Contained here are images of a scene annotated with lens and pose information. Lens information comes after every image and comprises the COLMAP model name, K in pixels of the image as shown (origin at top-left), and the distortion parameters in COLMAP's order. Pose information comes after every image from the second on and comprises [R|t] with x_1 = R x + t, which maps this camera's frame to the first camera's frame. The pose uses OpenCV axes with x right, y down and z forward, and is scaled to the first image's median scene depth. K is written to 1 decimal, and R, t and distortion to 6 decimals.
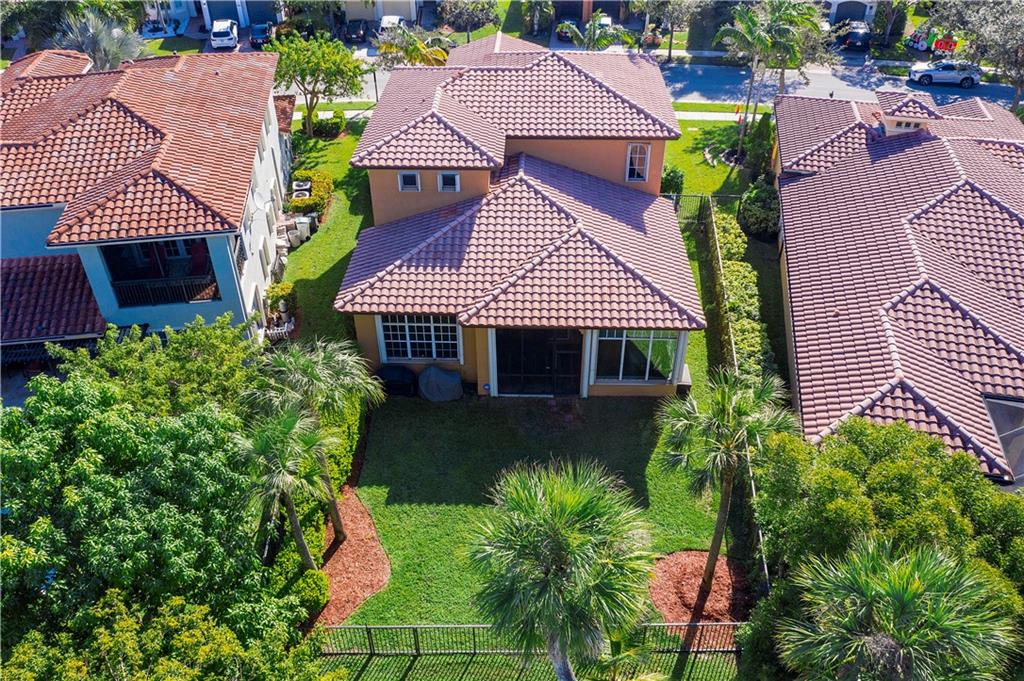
lens RADIAL K [[805.7, 0, 512.0], [0, 805.7, 340.5], [0, 0, 1]] dist [-0.004213, -0.002600]
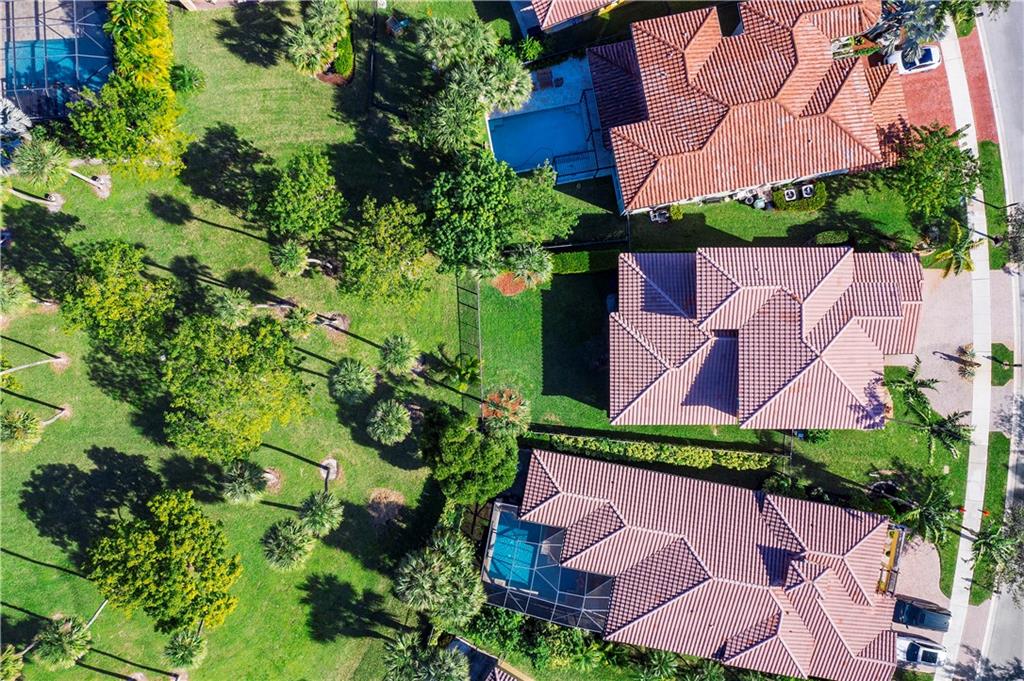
lens RADIAL K [[805.7, 0, 512.0], [0, 805.7, 340.5], [0, 0, 1]] dist [-0.004213, -0.002600]
pose [[0.032355, 0.999474, -0.001965, 0.005148], [-0.599771, 0.020988, 0.799896, -1.529287], [0.799517, -0.024703, 0.600135, -0.508590]]
